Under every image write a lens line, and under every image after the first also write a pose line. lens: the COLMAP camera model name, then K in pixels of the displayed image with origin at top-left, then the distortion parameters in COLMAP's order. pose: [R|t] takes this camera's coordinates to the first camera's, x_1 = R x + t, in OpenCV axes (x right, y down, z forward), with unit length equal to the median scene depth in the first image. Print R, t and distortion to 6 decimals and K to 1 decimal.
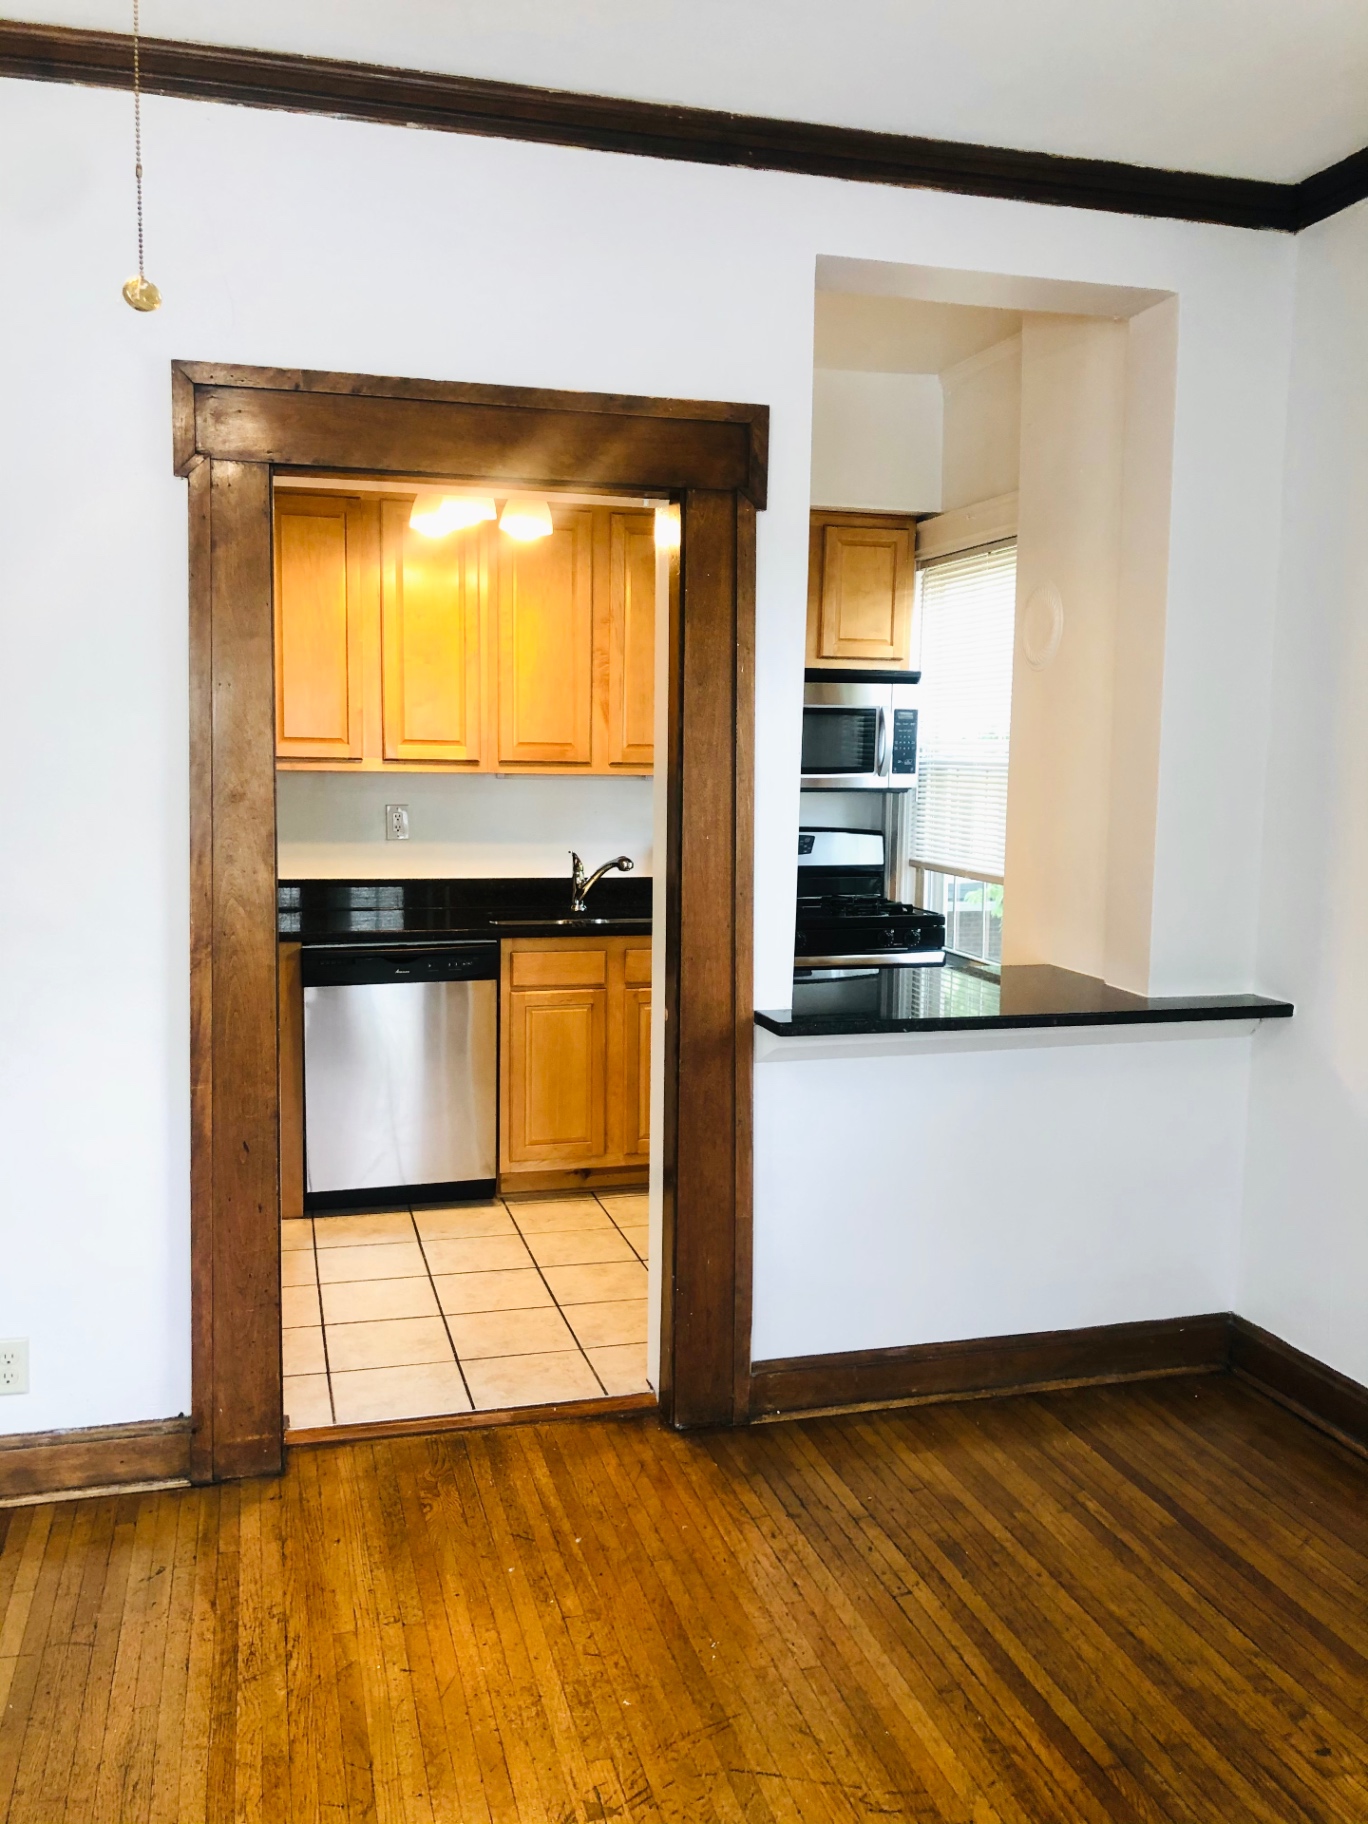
lens RADIAL K [[1524.9, 0, 680.1], [0, 1524.9, 908.4], [0, 0, 1]] dist [0.056081, -0.002947]
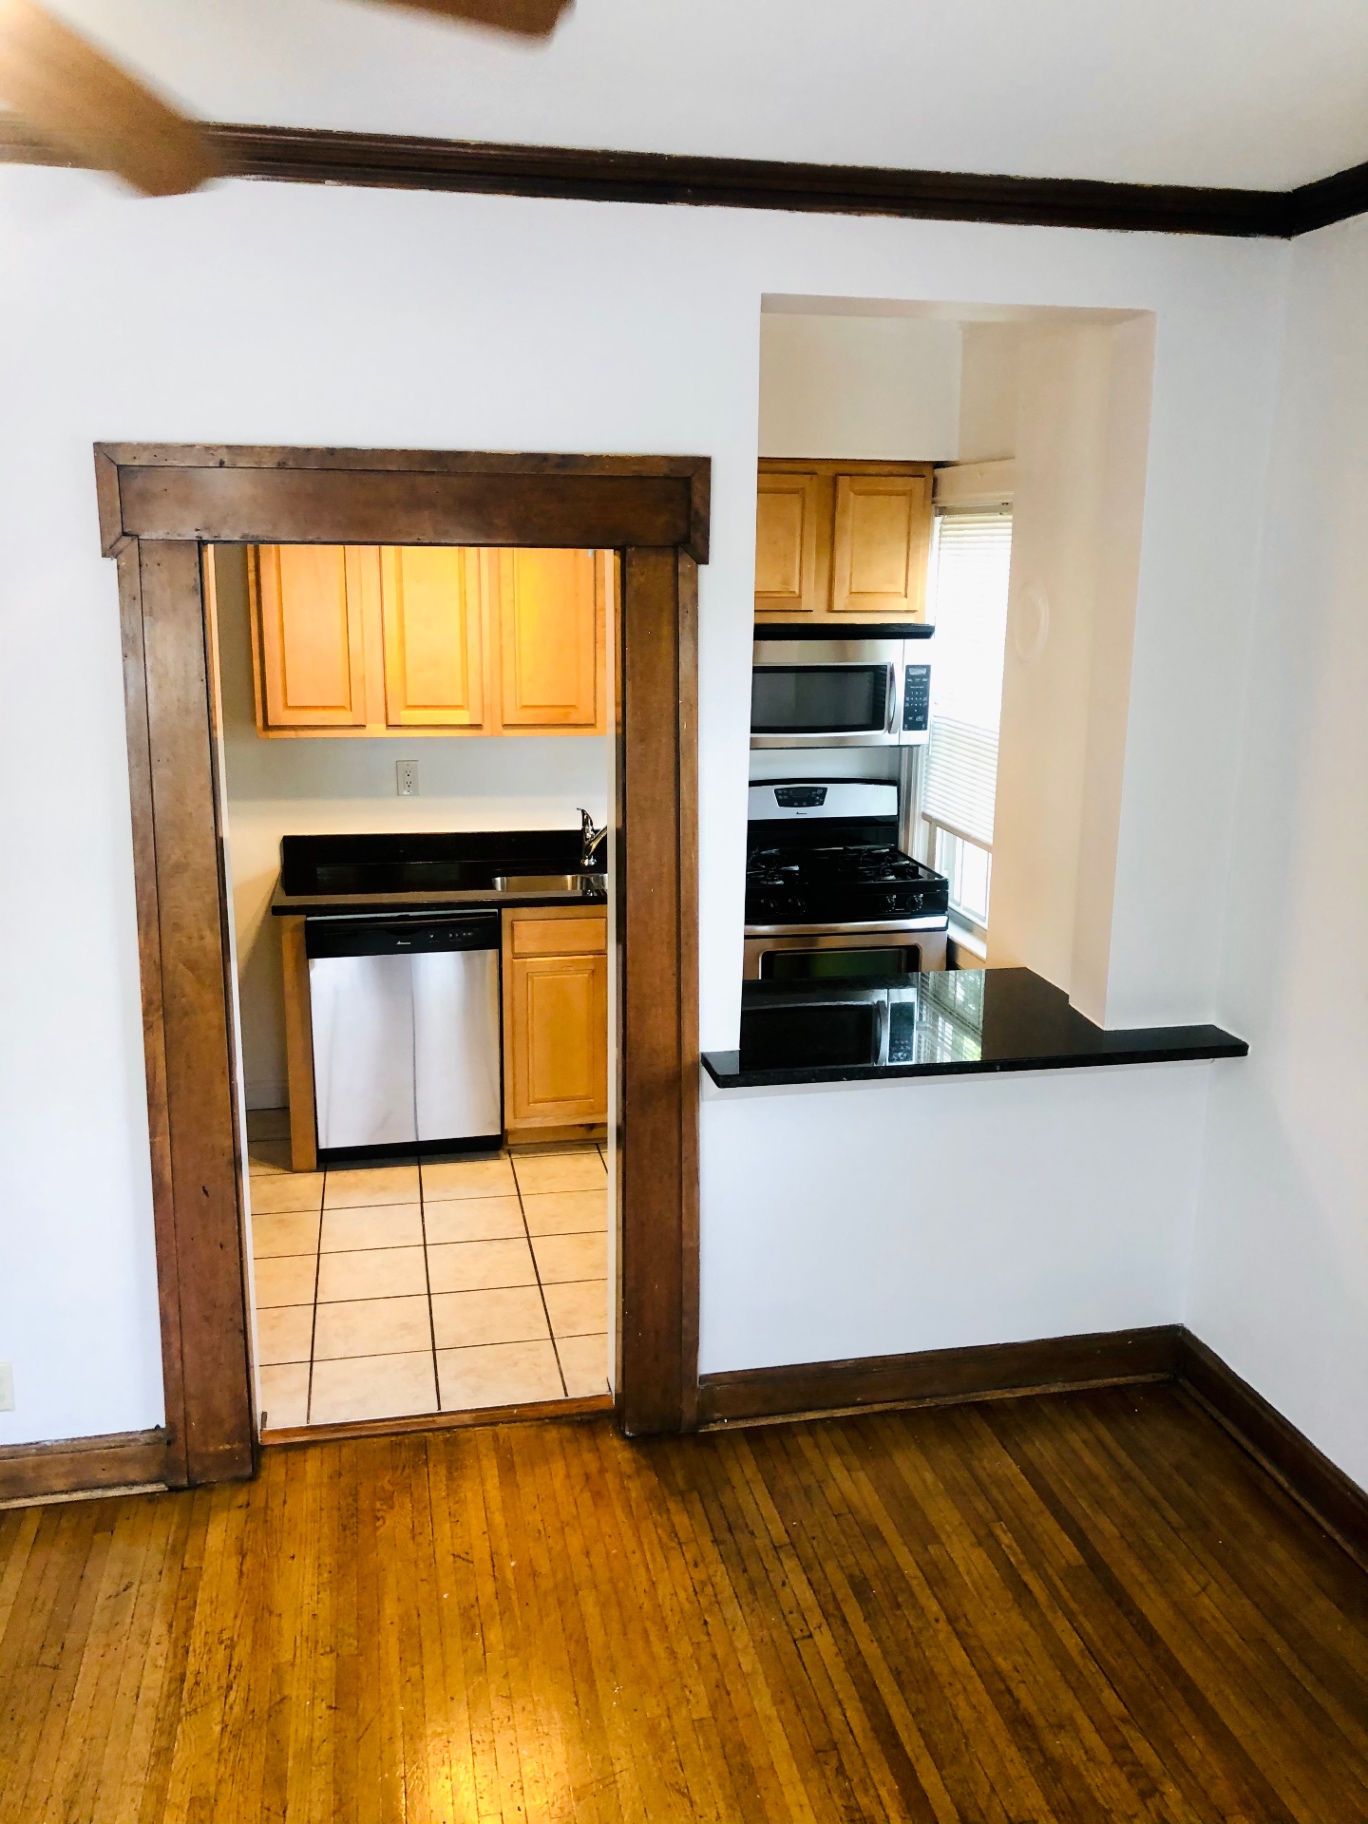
lens RADIAL K [[1524.9, 0, 684.1], [0, 1524.9, 914.0], [0, 0, 1]] dist [0.056081, -0.002947]
pose [[0.997886, 0.012534, -0.063761, 0.106327], [-0.004361, 0.991926, 0.126742, -0.162386], [0.064835, -0.126196, 0.989884, -0.001093]]
